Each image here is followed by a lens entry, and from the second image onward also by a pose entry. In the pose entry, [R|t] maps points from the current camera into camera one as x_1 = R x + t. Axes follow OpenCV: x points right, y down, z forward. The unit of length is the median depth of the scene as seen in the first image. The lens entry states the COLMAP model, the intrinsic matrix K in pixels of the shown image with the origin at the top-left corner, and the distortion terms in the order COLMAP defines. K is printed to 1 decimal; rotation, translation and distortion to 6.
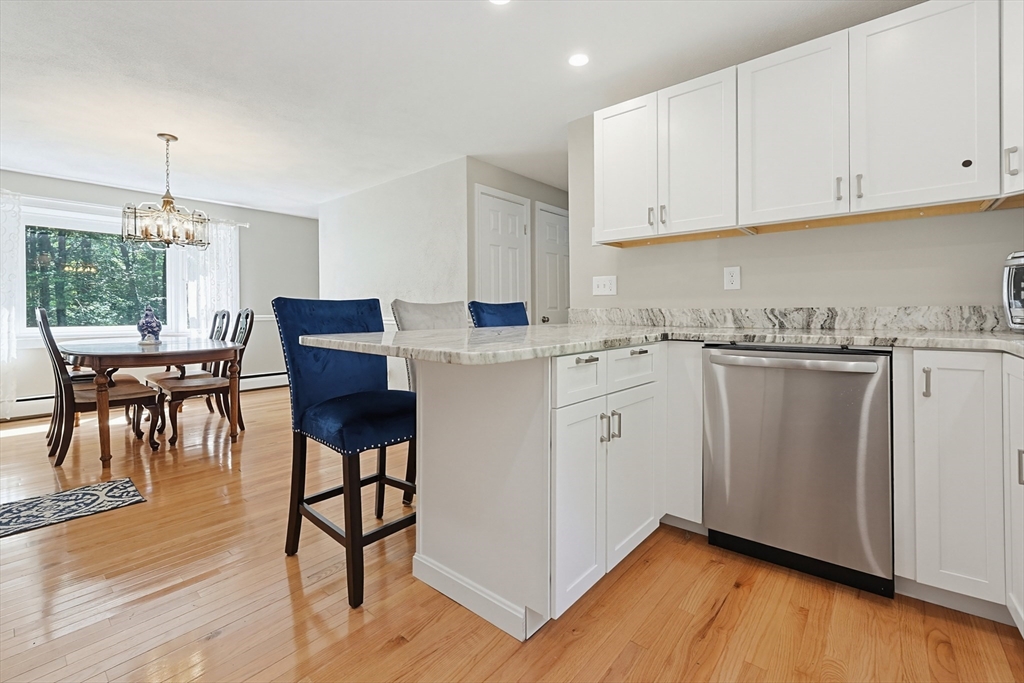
lens RADIAL K [[438.3, 0, 510.5], [0, 438.3, 311.2], [0, 0, 1]] dist [-0.004185, -0.000568]
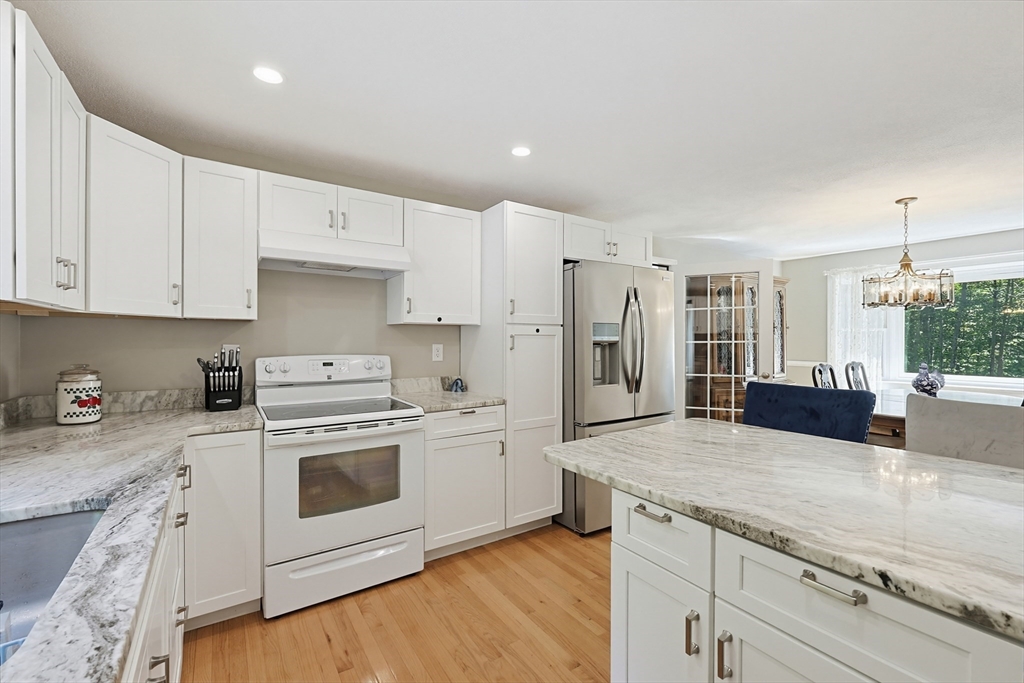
lens RADIAL K [[434.6, 0, 512.0], [0, 434.6, 341.5], [0, 0, 1]] dist [0.001068, 0.000072]
pose [[-0.273402, 0.011763, -0.961828, 0.767710], [0.002937, 0.999931, 0.011394, -0.161058], [0.961895, 0.000291, -0.273418, 0.745365]]
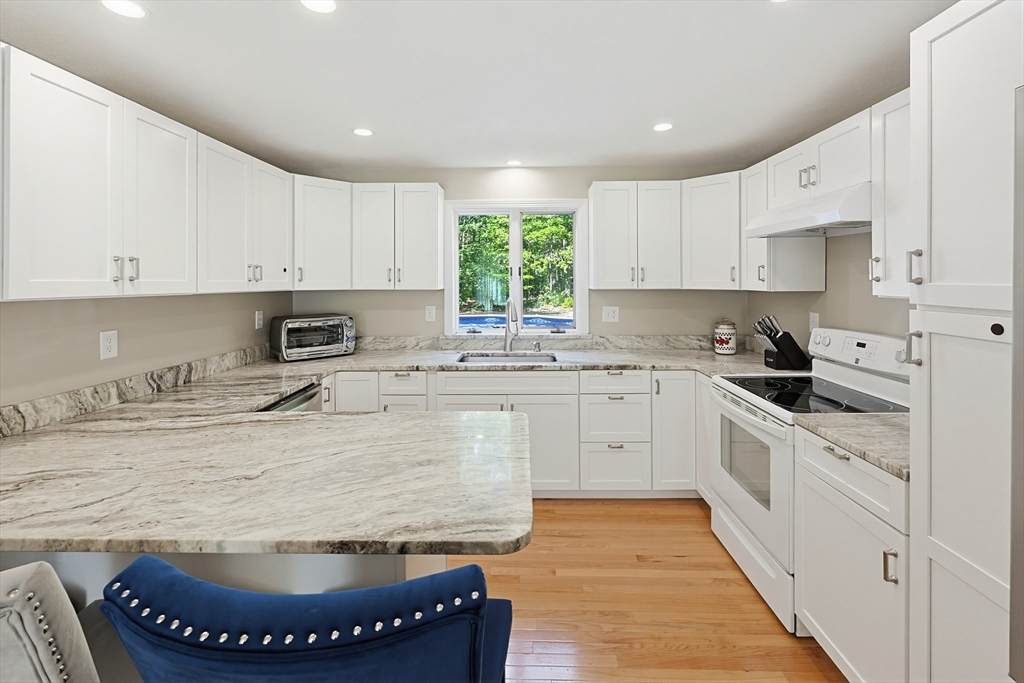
lens RADIAL K [[444.7, 0, 518.2], [0, 444.7, 279.7], [0, 0, 1]] dist [-0.001115, -0.000158]
pose [[-0.633583, 0.010487, 0.773603, -0.824081], [0.007104, 0.999945, -0.007737, -0.244193], [-0.773642, 0.000594, -0.633623, 1.231315]]
